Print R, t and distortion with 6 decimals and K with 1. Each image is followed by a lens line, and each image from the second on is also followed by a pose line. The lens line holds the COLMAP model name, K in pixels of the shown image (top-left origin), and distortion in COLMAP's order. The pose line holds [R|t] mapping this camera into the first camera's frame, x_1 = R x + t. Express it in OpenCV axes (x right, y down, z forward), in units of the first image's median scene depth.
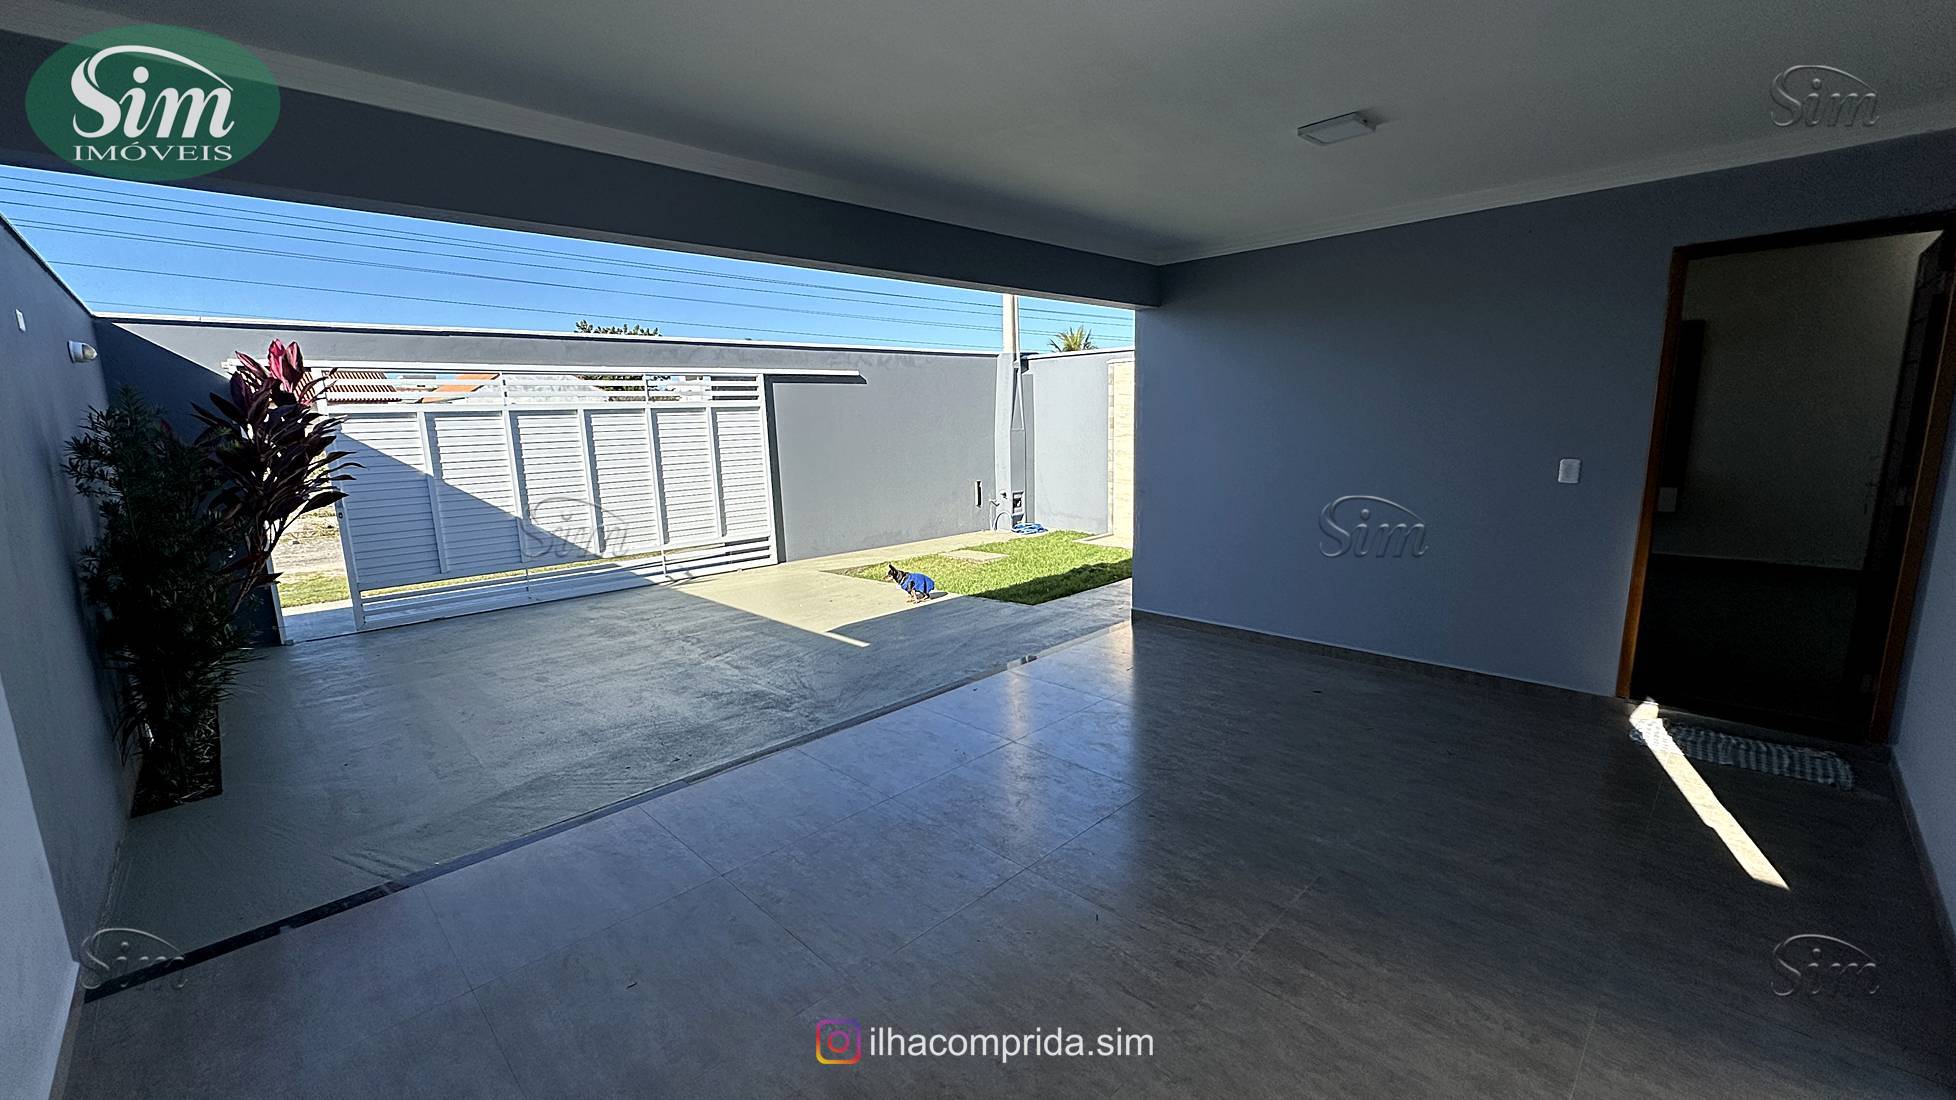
lens RADIAL K [[780.7, 0, 978.0], [0, 780.7, 550.0], [0, 0, 1]] dist [-0.001730, 0.000087]
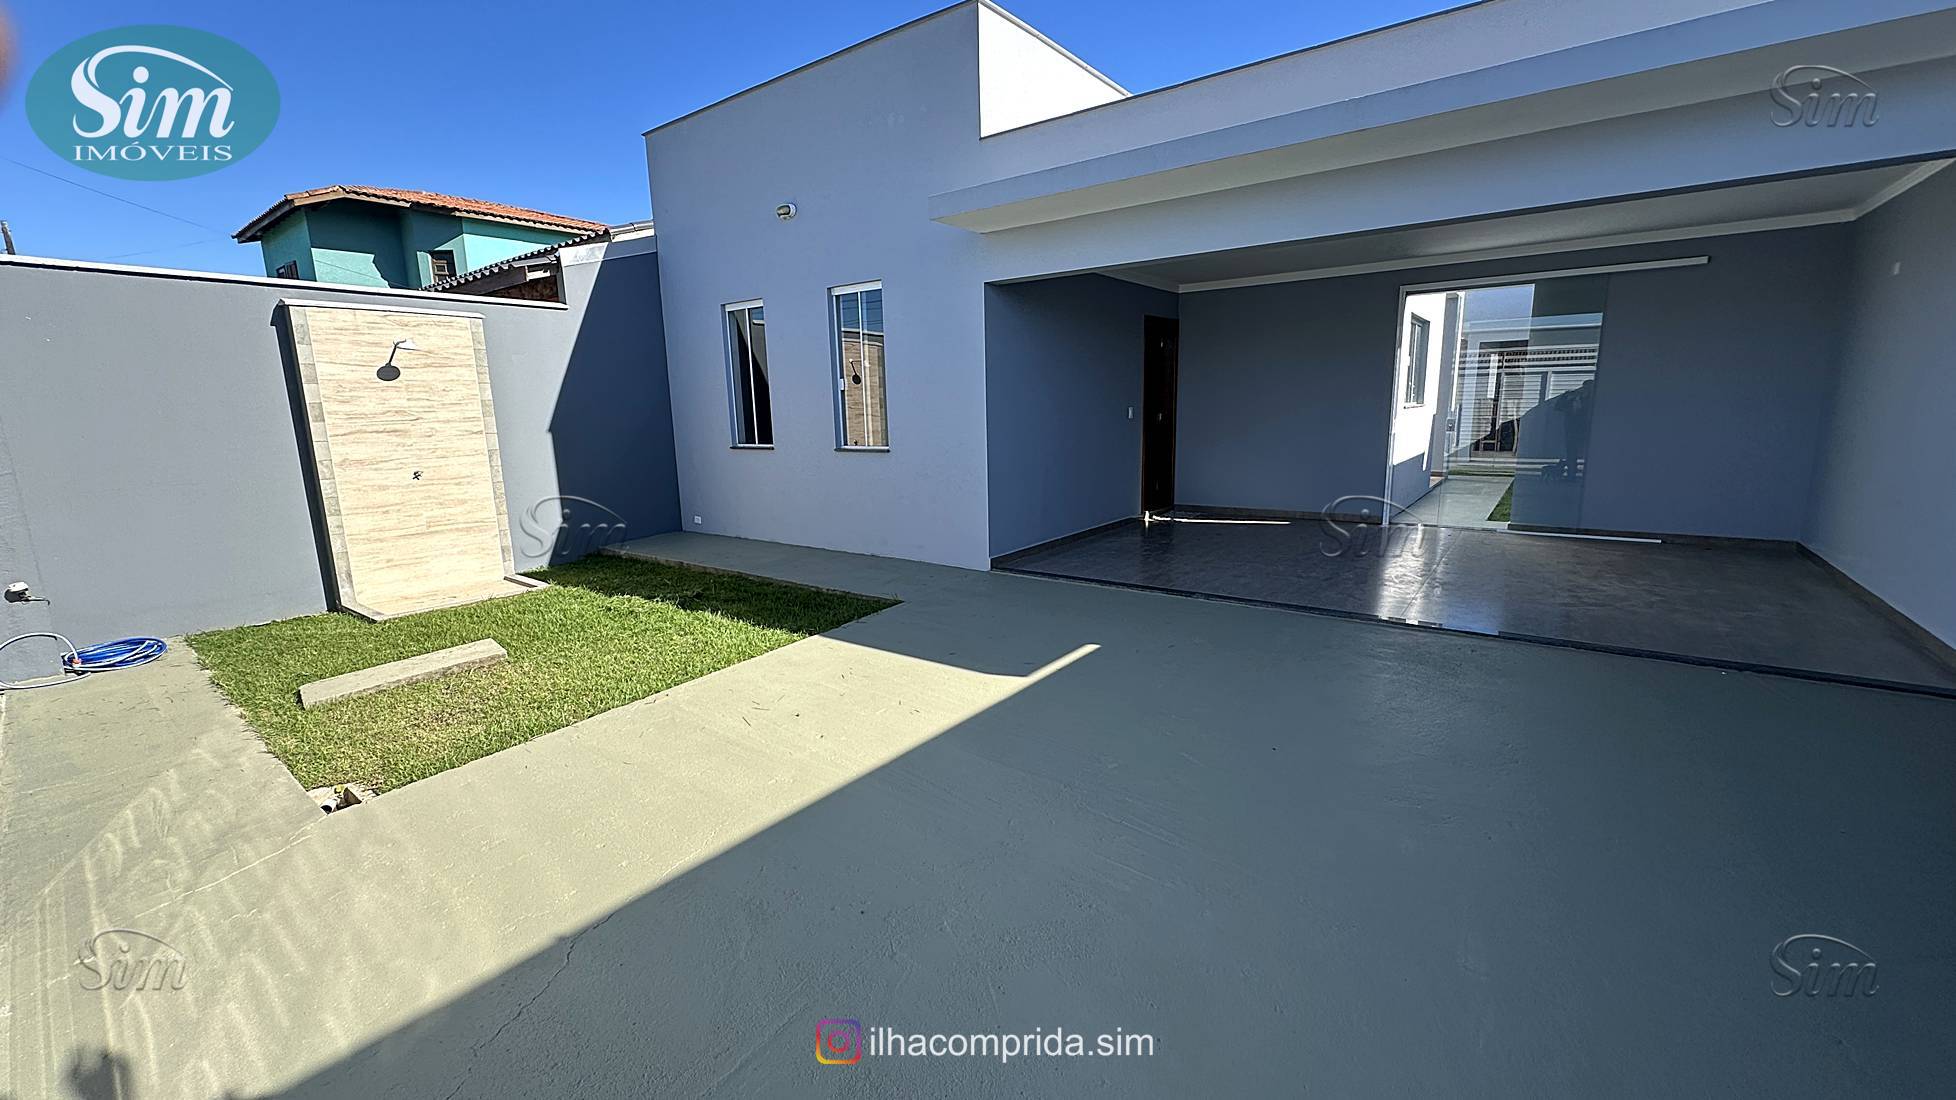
lens RADIAL K [[780.7, 0, 978.0], [0, 780.7, 550.0], [0, 0, 1]] dist [-0.001730, 0.000087]
pose [[-0.150257, -0.151430, 0.976981, -0.873669], [0.195481, 0.964140, 0.179504, -0.136757], [-0.969128, 0.217953, -0.115267, 1.156555]]
